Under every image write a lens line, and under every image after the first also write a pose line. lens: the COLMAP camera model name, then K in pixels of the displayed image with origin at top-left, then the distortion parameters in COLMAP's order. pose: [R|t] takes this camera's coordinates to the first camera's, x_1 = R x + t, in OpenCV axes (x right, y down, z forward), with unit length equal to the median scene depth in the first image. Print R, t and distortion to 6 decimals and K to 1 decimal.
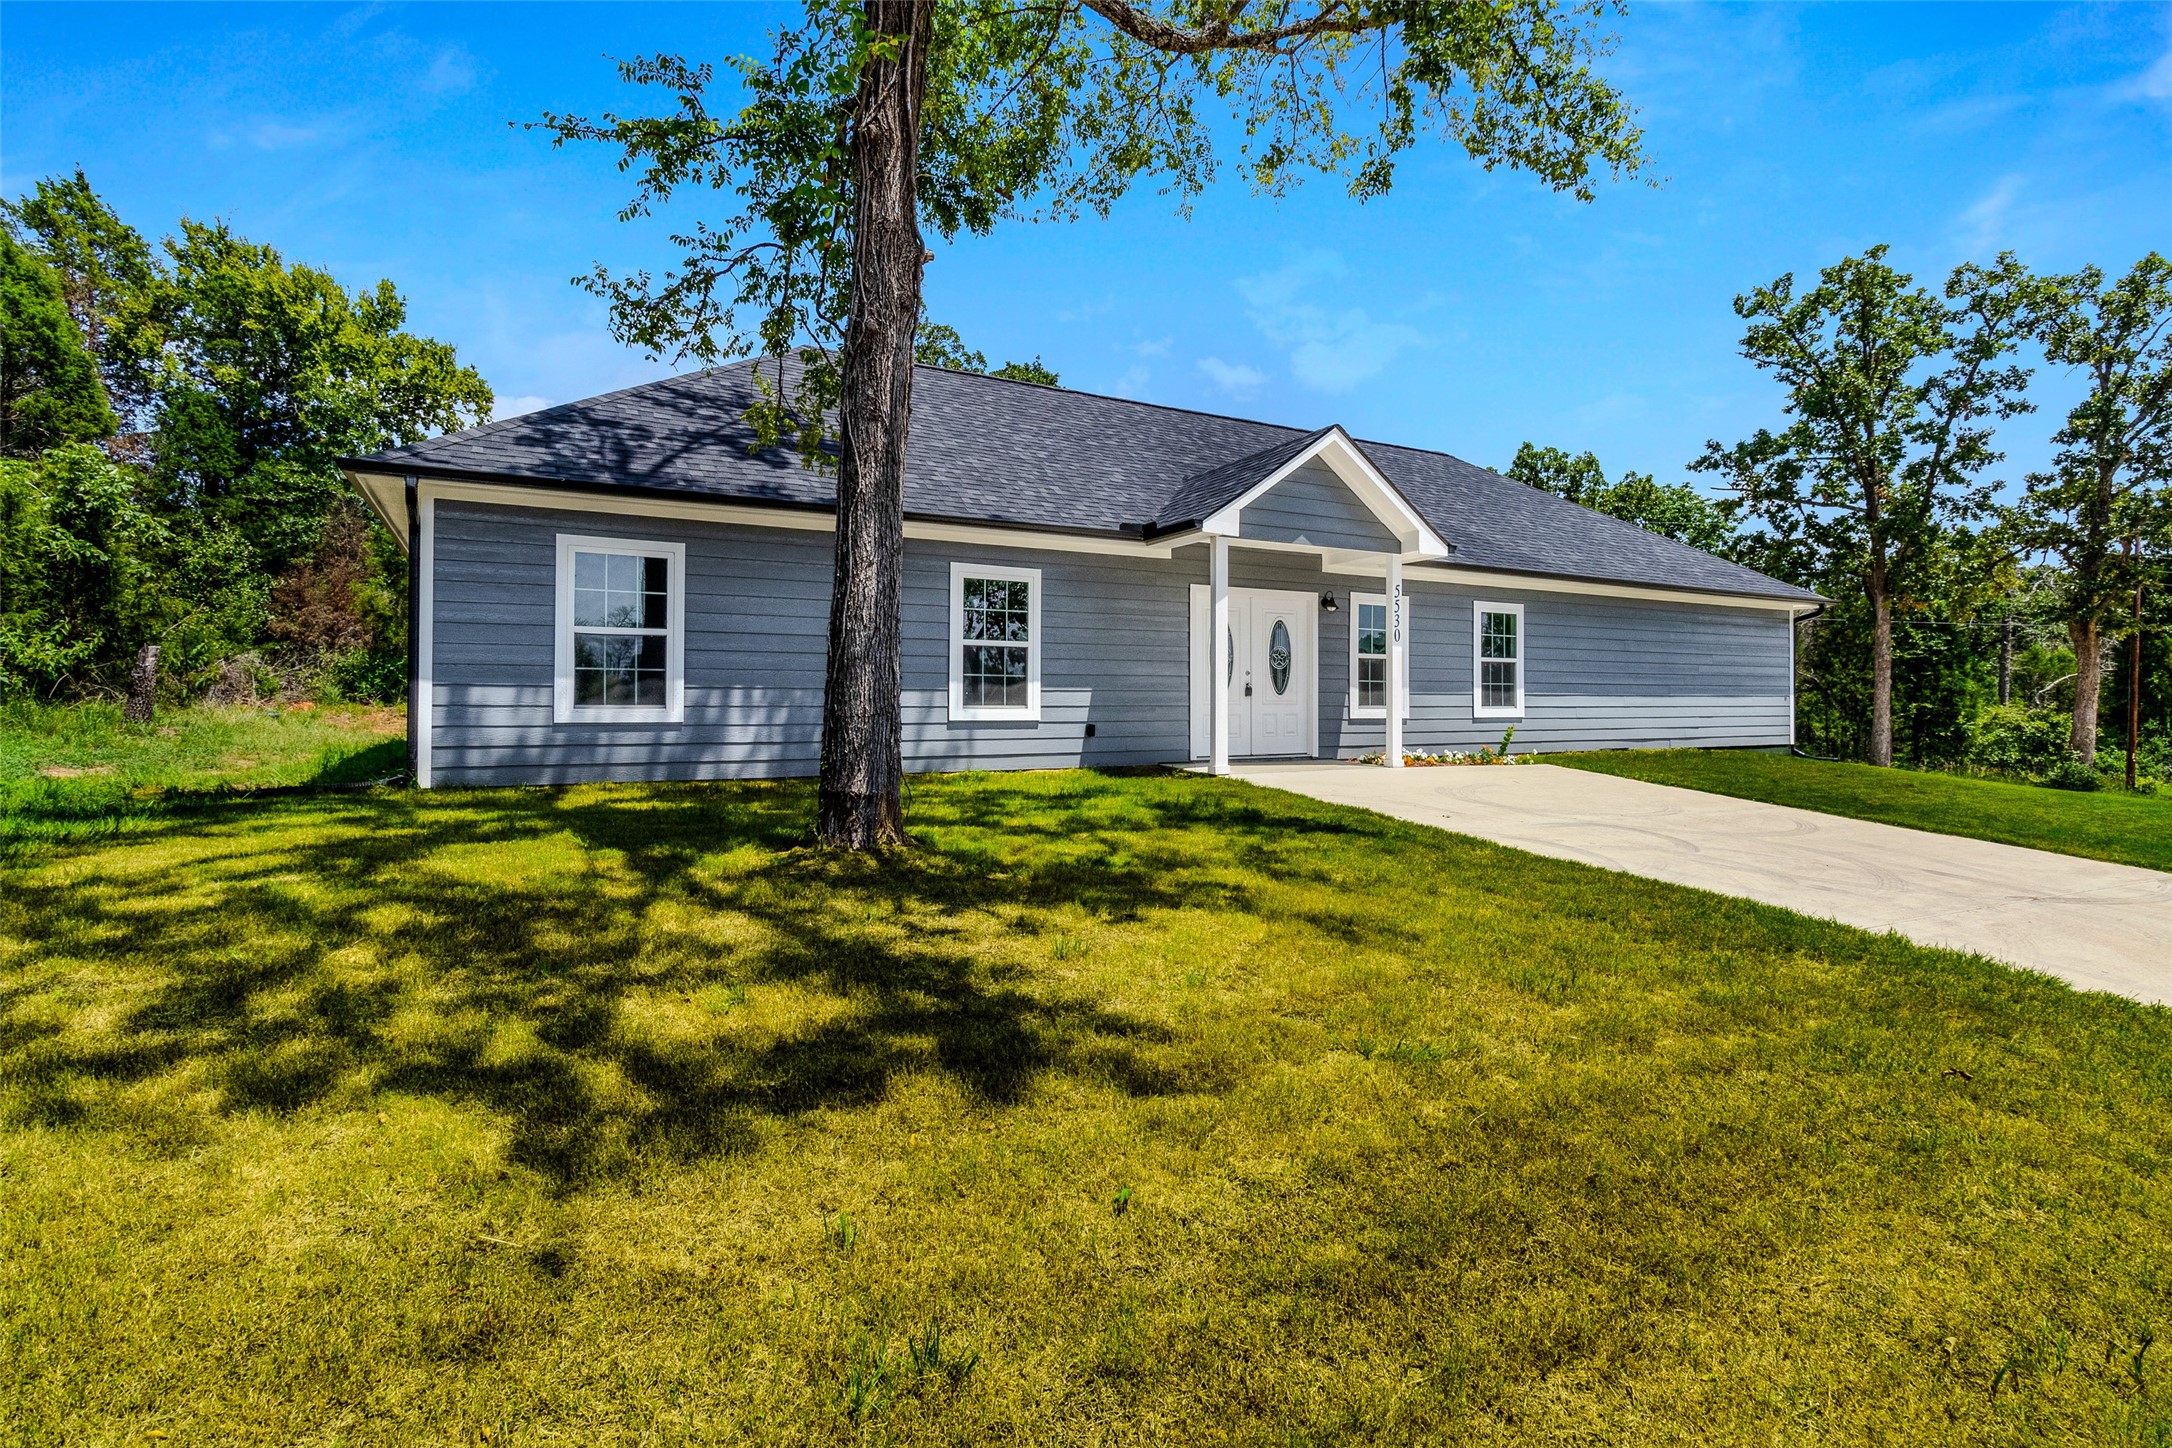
lens RADIAL K [[1028.1, 0, 1090.7], [0, 1028.1, 711.1], [0, 0, 1]] dist [0.003192, 0.000580]
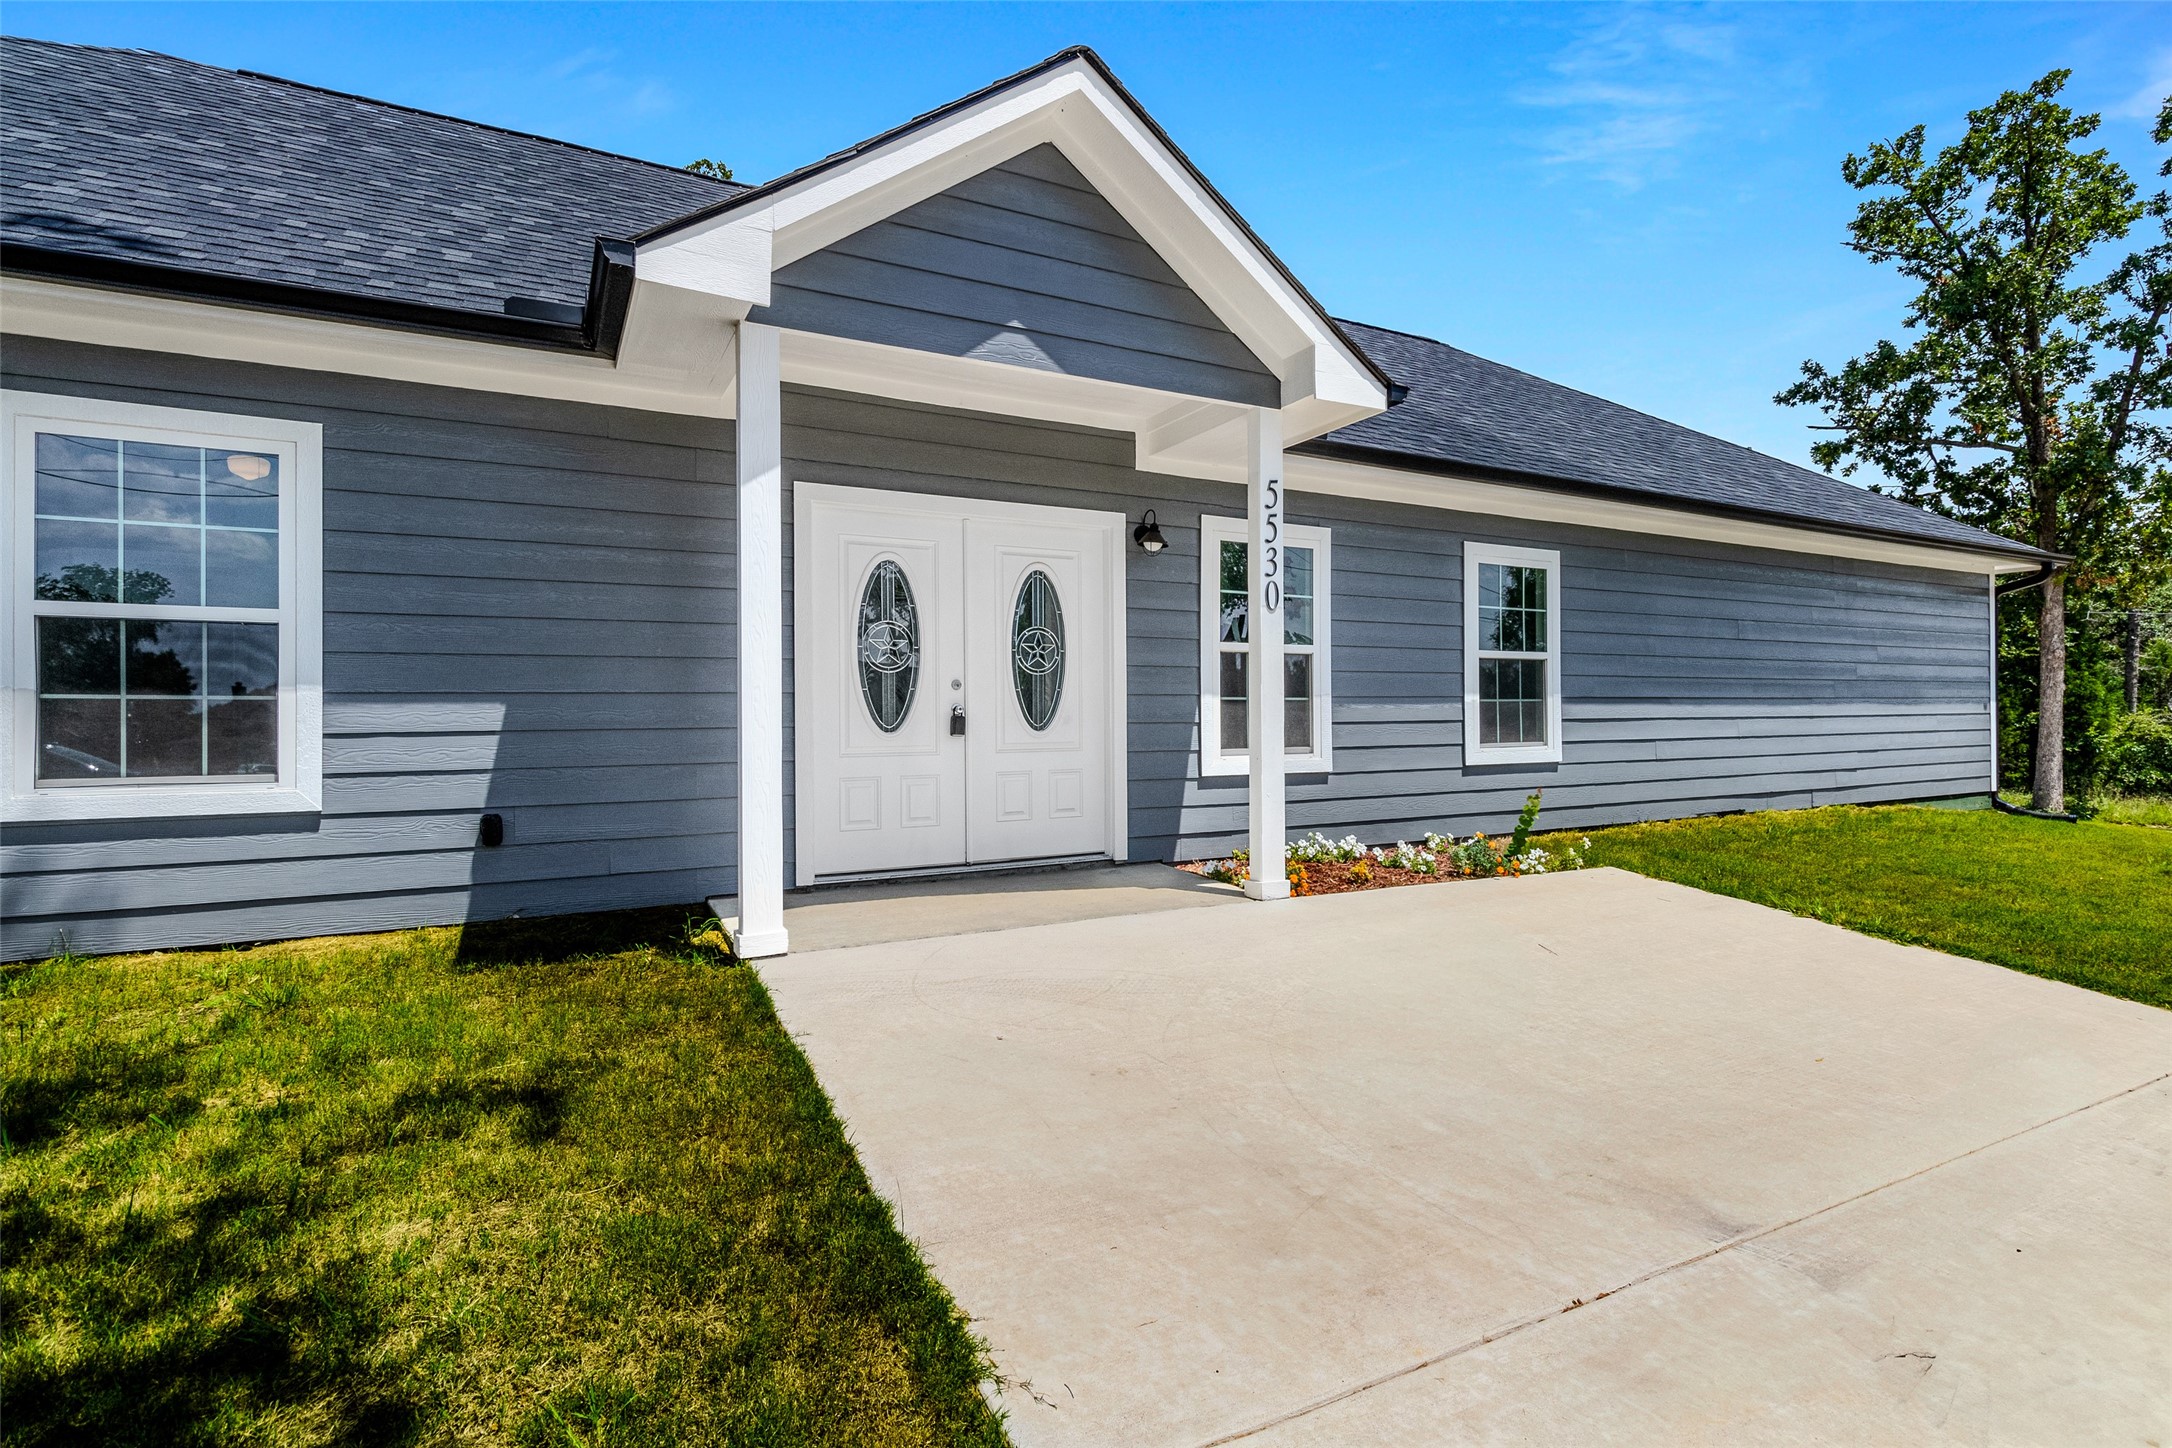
lens RADIAL K [[1098.7, 0, 1085.1], [0, 1098.7, 726.8], [0, 0, 1]] dist [0.001162, -0.000278]
pose [[0.999957, -0.007338, -0.005745, 0.097047], [0.007361, 0.999965, 0.003888, -0.008920], [0.005716, -0.003930, 0.999976, 0.234274]]
